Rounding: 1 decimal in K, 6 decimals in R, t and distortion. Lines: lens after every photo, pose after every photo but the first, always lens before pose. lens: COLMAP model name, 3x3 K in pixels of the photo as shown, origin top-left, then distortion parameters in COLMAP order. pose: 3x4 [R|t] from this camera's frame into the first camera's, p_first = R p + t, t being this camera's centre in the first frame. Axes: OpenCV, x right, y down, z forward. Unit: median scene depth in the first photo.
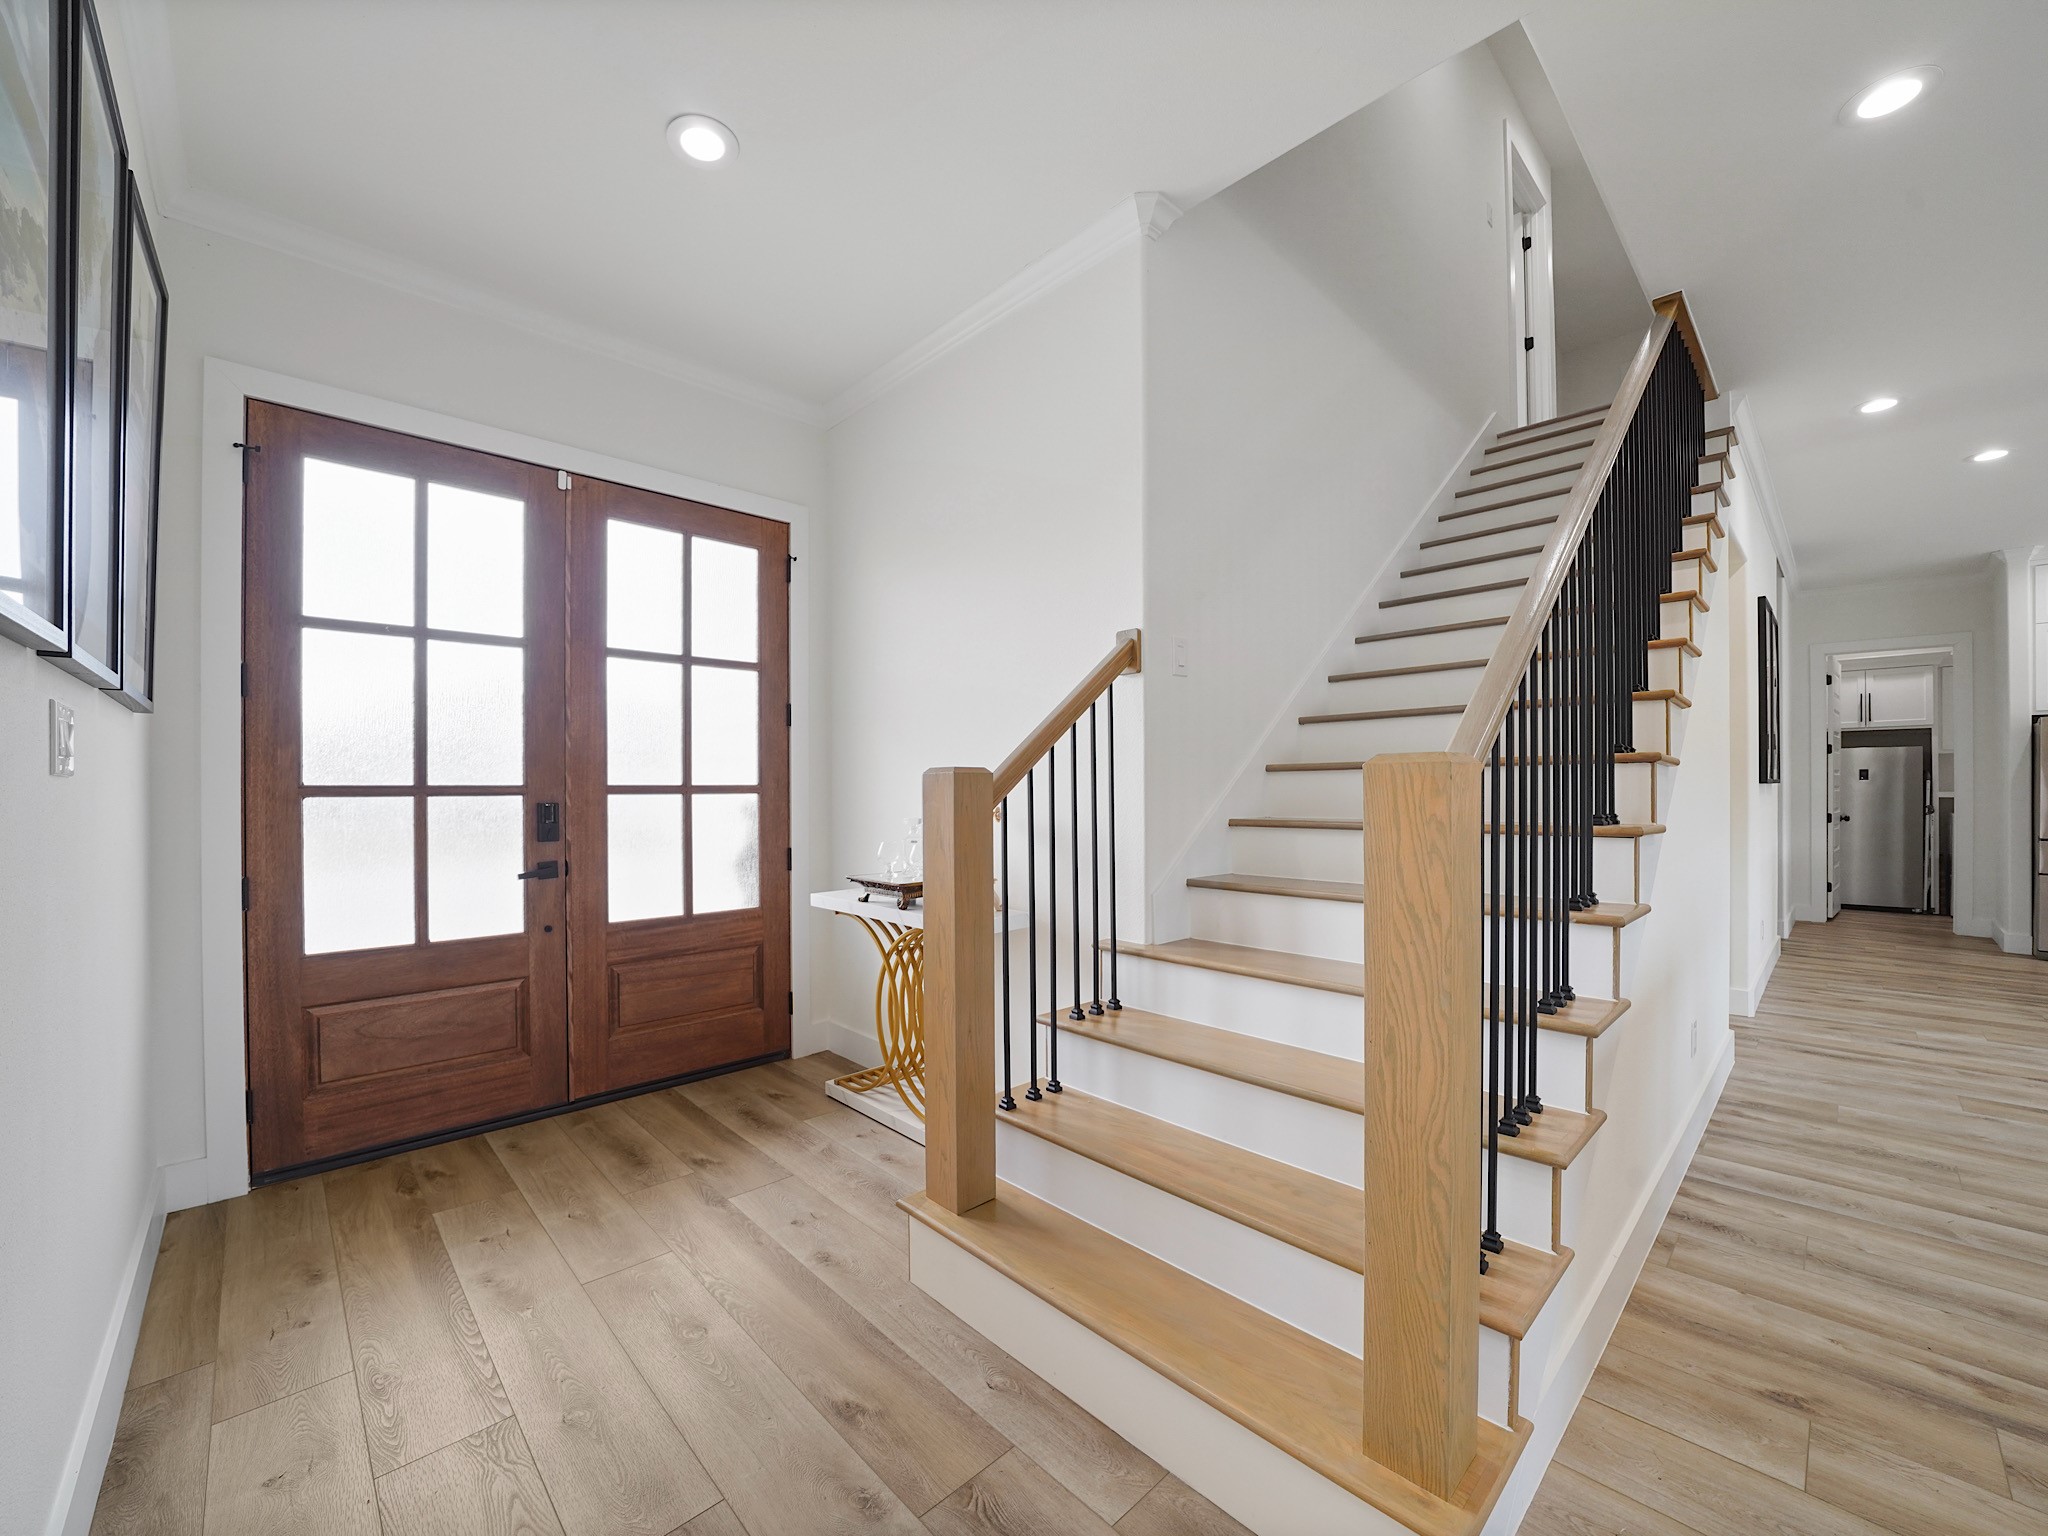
lens RADIAL K [[804.7, 0, 1012.4], [0, 804.7, 799.7], [0, 0, 1]] dist [-0.024511, 0.002173]
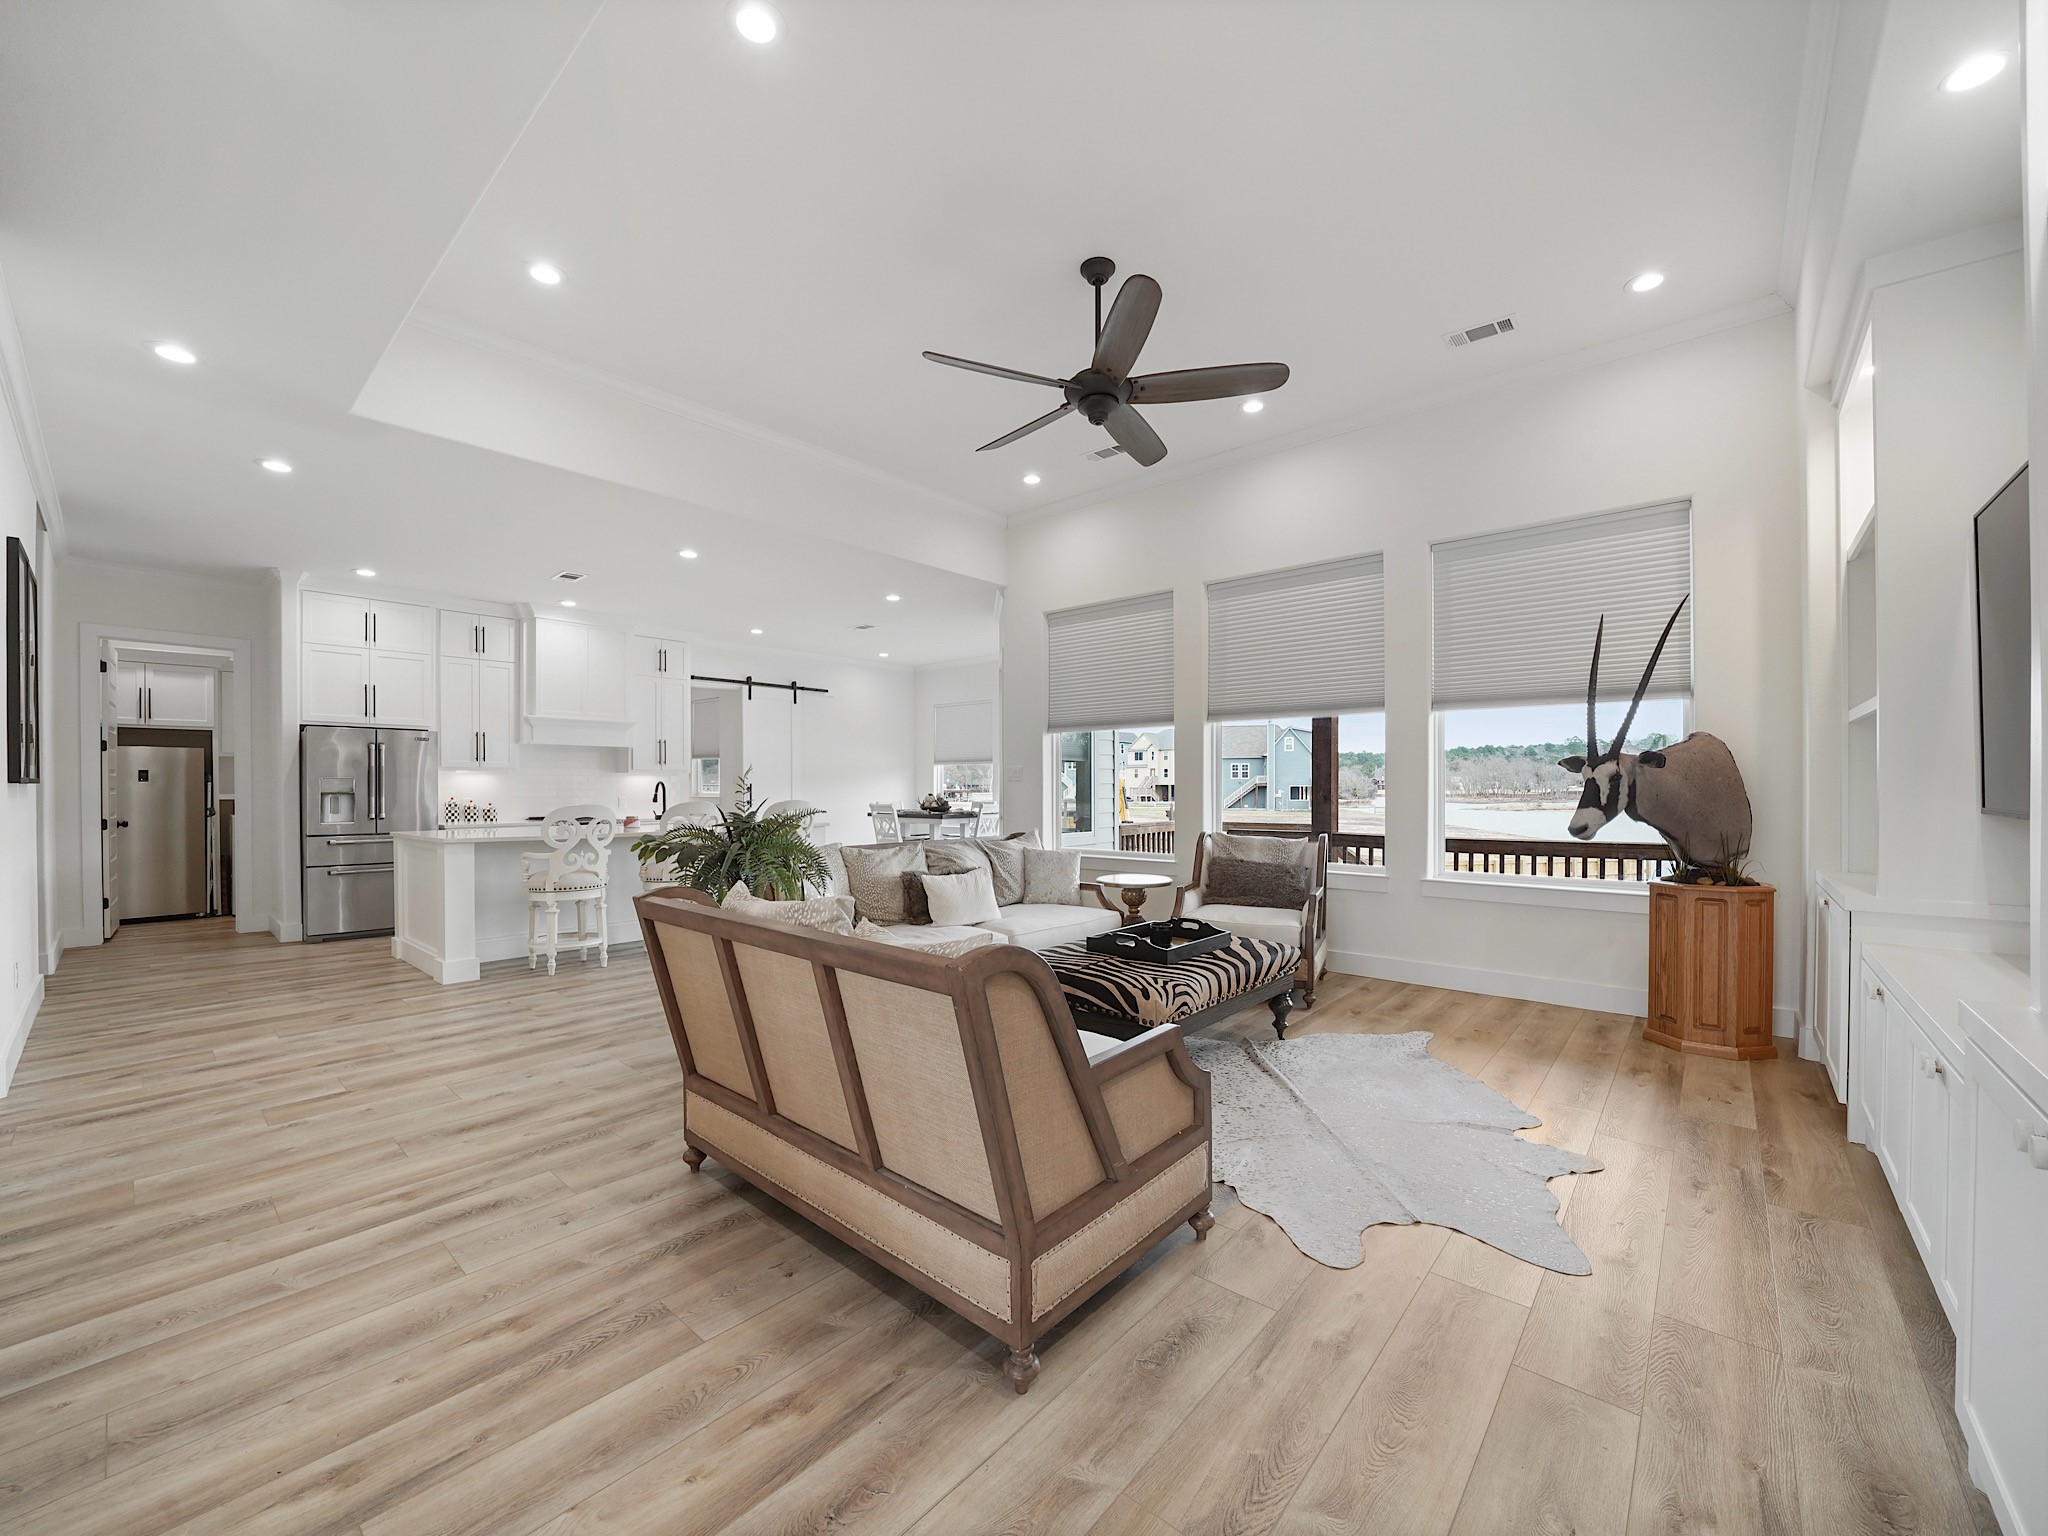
lens RADIAL K [[804.7, 0, 1028.5], [0, 804.7, 784.7], [0, 0, 1]] dist [-0.024511, 0.002173]
pose [[-0.105860, 0.006900, 0.994357, 0.070640], [0.016502, 0.999850, -0.005181, 0.000376], [-0.994244, 0.015860, -0.105958, 0.072128]]
